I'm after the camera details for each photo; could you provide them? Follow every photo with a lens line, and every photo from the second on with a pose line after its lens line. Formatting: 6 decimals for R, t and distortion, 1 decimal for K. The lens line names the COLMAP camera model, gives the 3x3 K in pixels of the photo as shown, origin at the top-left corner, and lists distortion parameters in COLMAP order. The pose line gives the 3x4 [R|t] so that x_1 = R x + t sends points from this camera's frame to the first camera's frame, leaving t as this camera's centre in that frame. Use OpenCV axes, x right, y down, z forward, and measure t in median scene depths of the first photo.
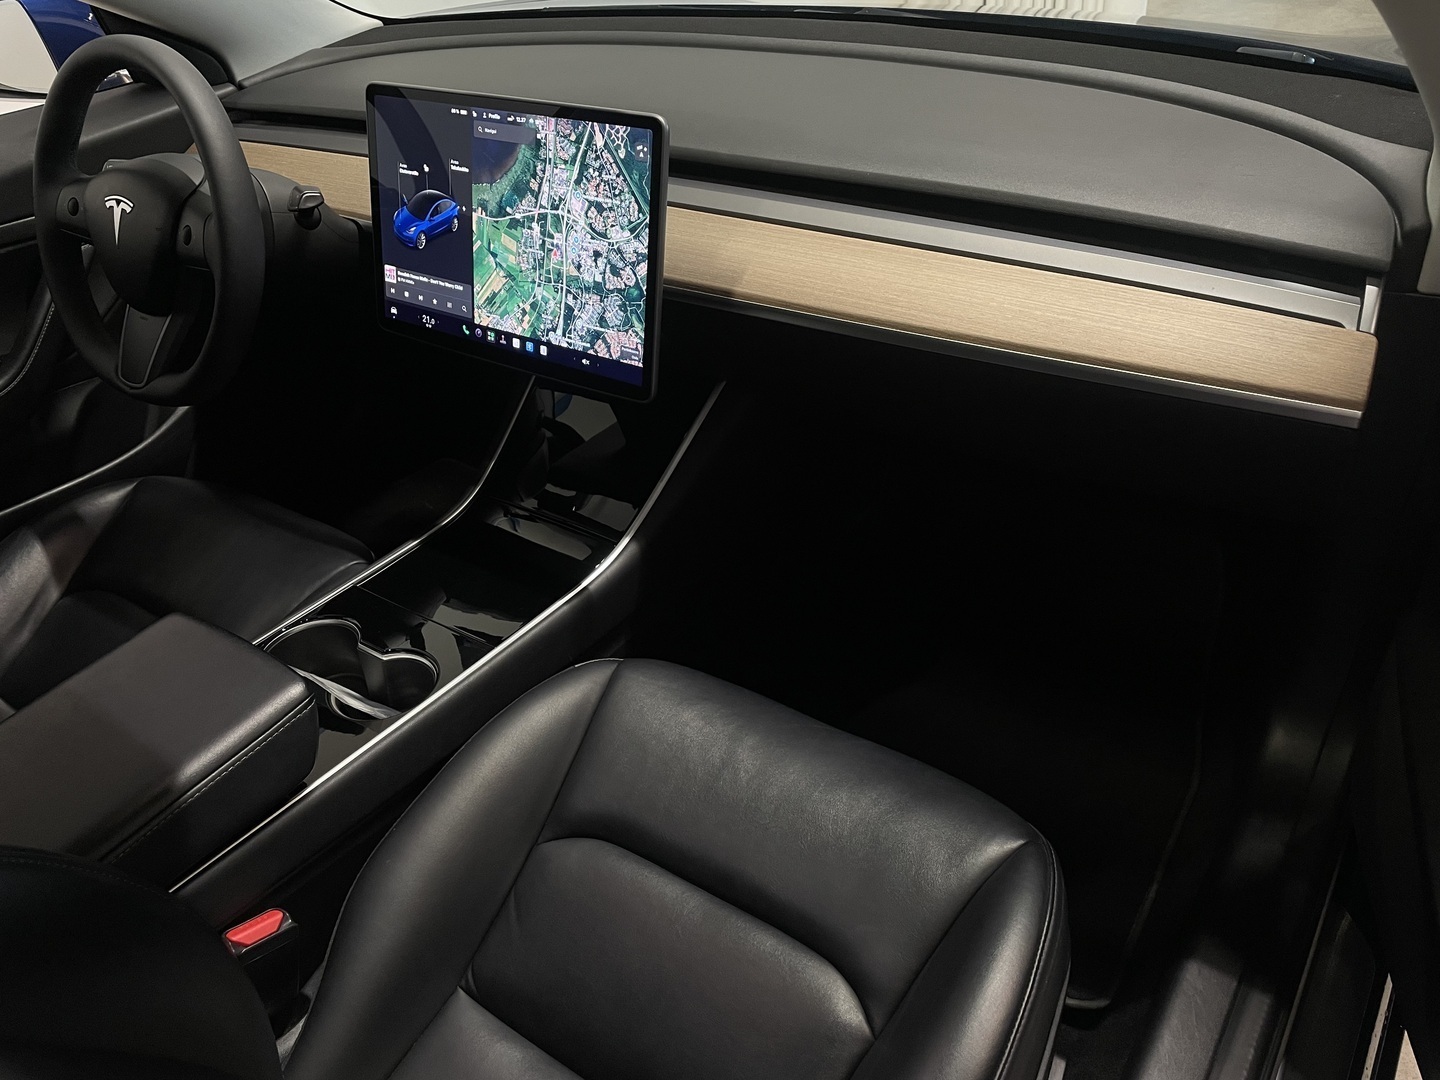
lens RADIAL K [[1078.4, 0, 721.6], [0, 1078.4, 536.5], [0, 0, 1]] dist [0.080542, -0.100611]
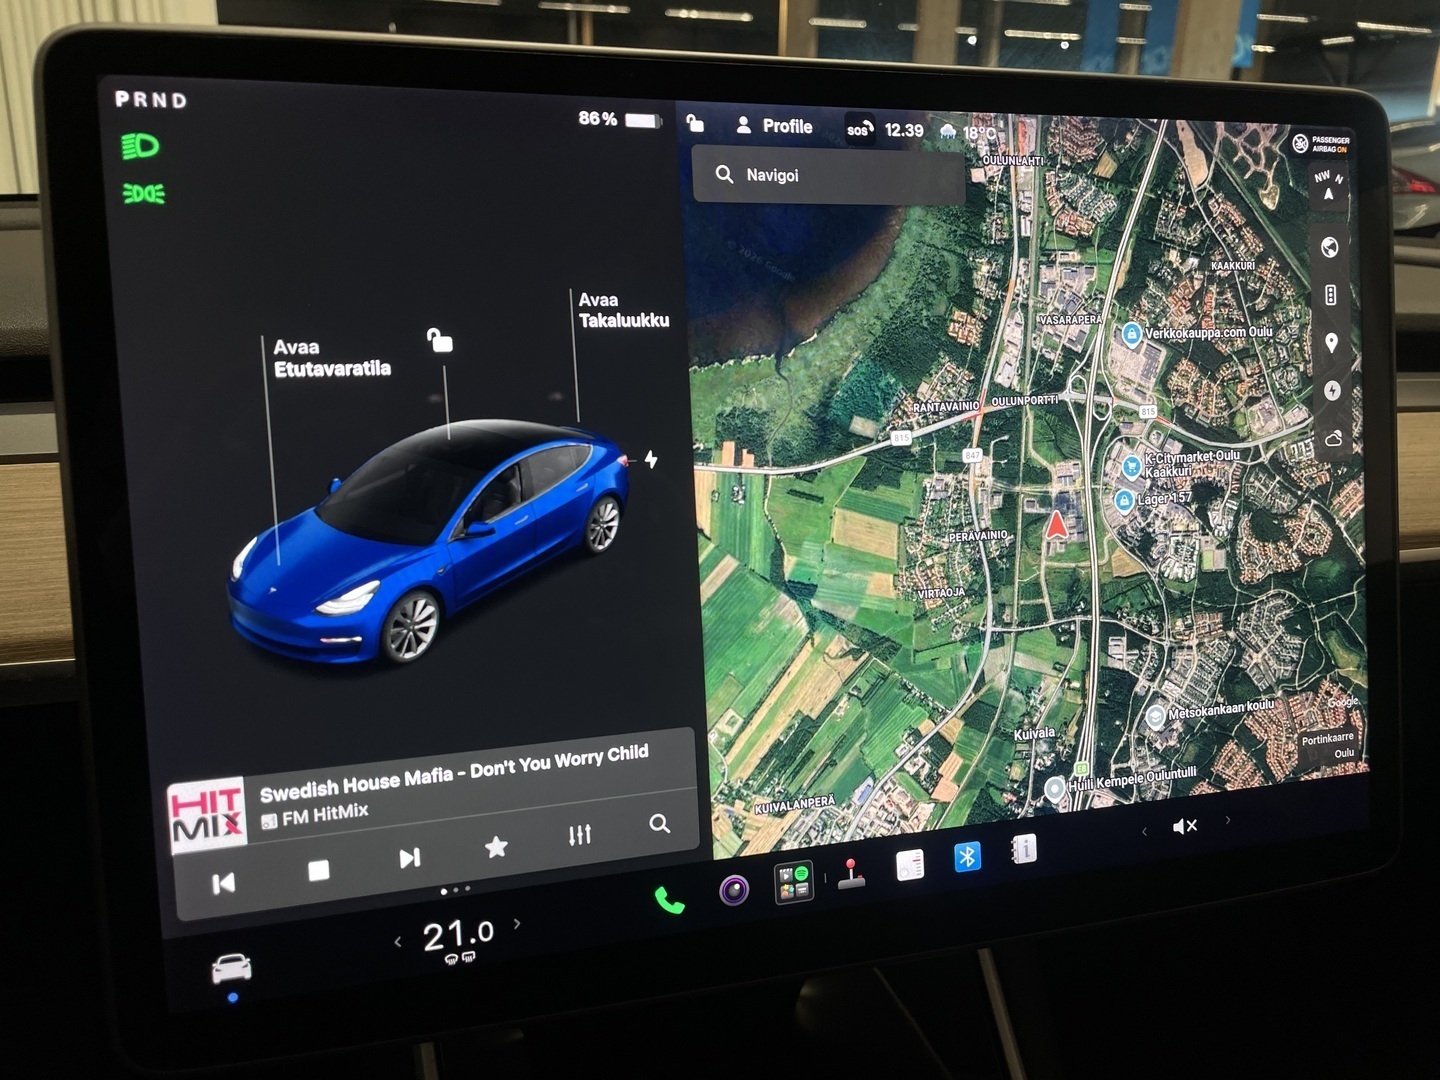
lens RADIAL K [[1078.4, 0, 719.5], [0, 1078.4, 547.1], [0, 0, 1]] dist [0.080542, -0.100611]
pose [[0.642002, -0.150051, 0.751876, -0.450752], [0.388845, 0.908906, -0.150633, -0.244510], [-0.660782, 0.389069, 0.641866, 0.861518]]
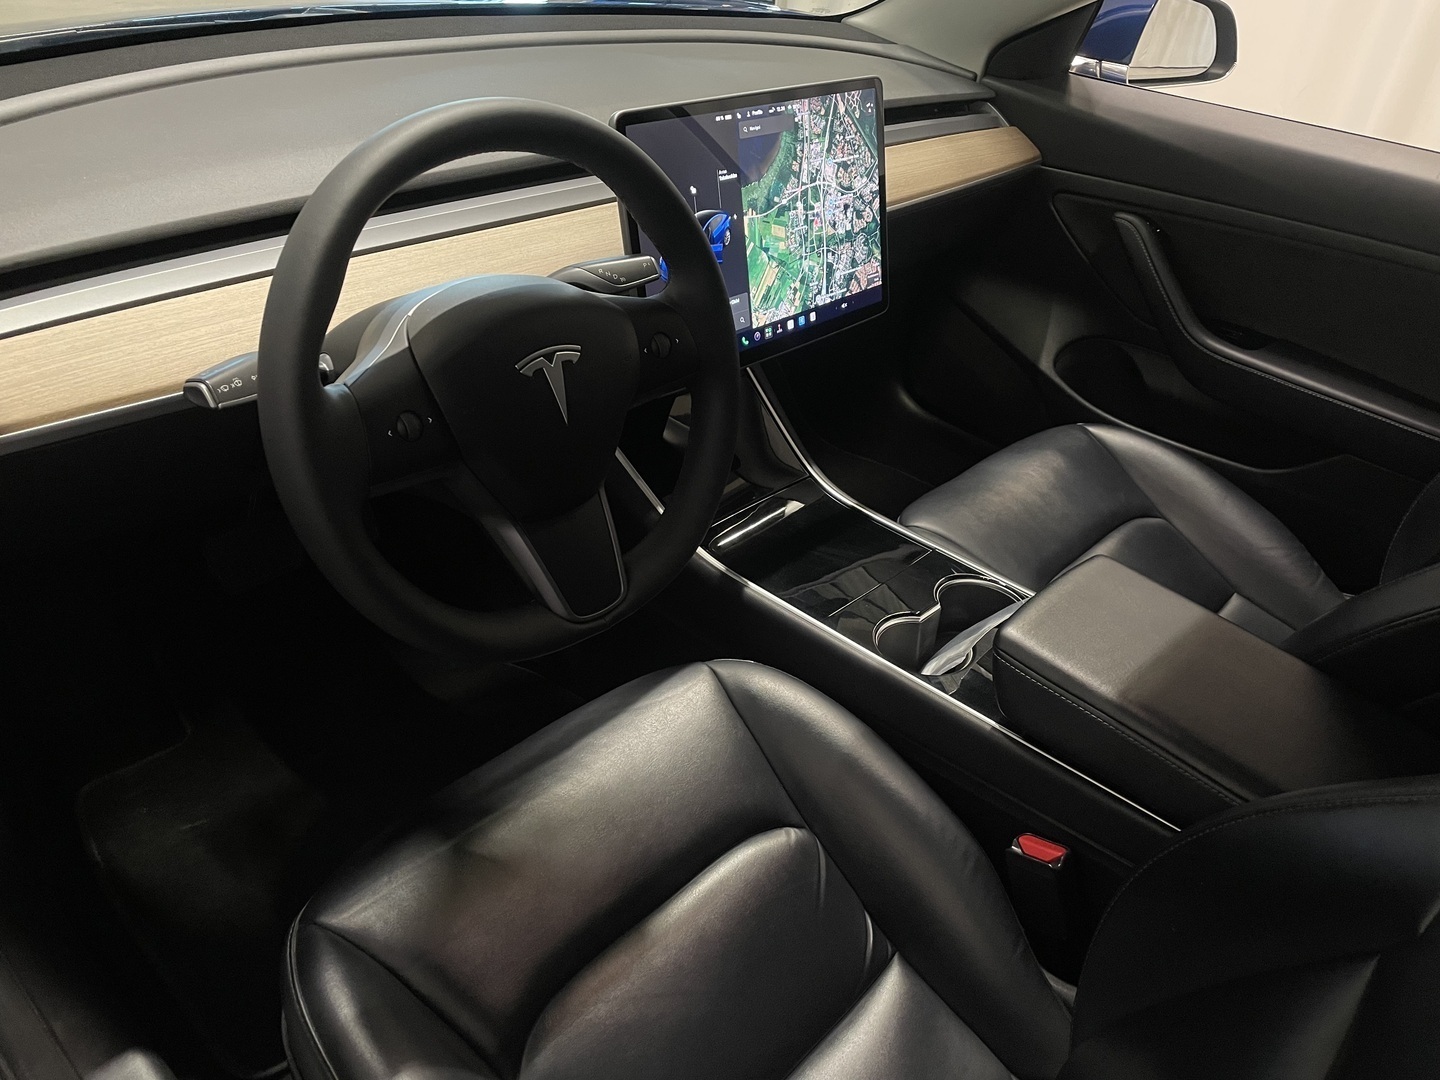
lens RADIAL K [[1078.4, 0, 722.1], [0, 1078.4, 547.3], [0, 0, 1]] dist [0.080542, -0.100611]
pose [[0.147058, -0.486592, 0.861163, -1.275425], [0.484278, 0.794561, 0.366260, -0.447082], [-0.862466, 0.363181, 0.352492, 0.809684]]
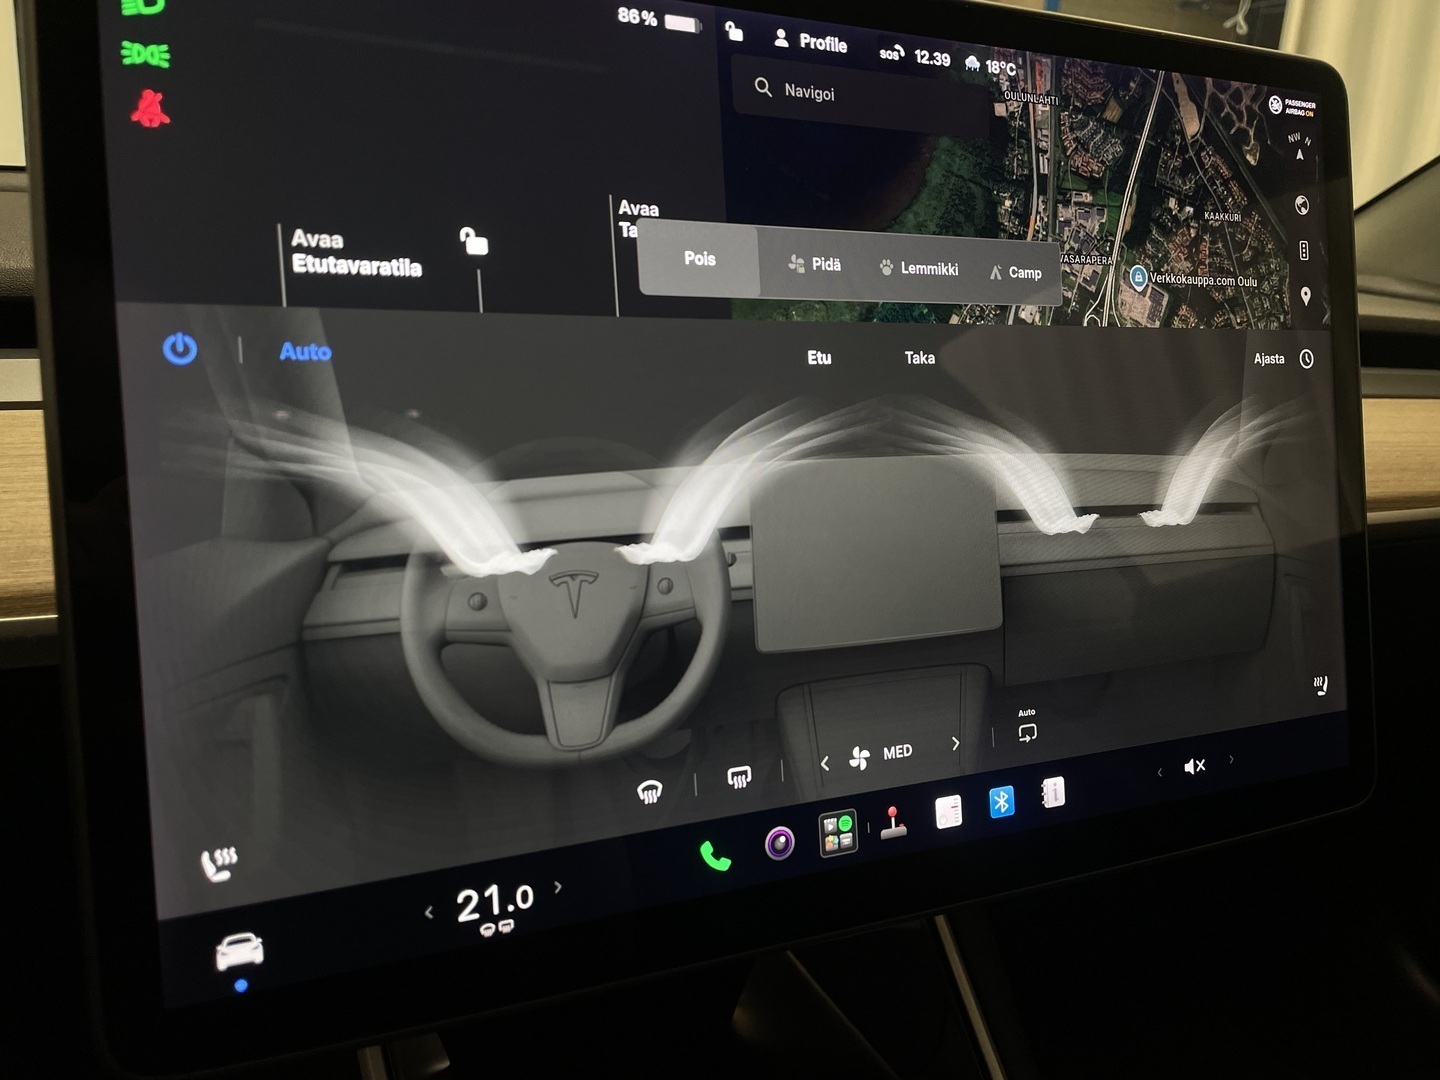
lens RADIAL K [[1078.4, 0, 715.0], [0, 1078.4, 545.1], [0, 0, 1]] dist [0.080542, -0.100611]
pose [[0.518906, -0.126423, 0.845431, -0.472996], [0.421518, 0.898247, -0.124398, -0.243540], [-0.743679, 0.420916, 0.519395, 0.920504]]
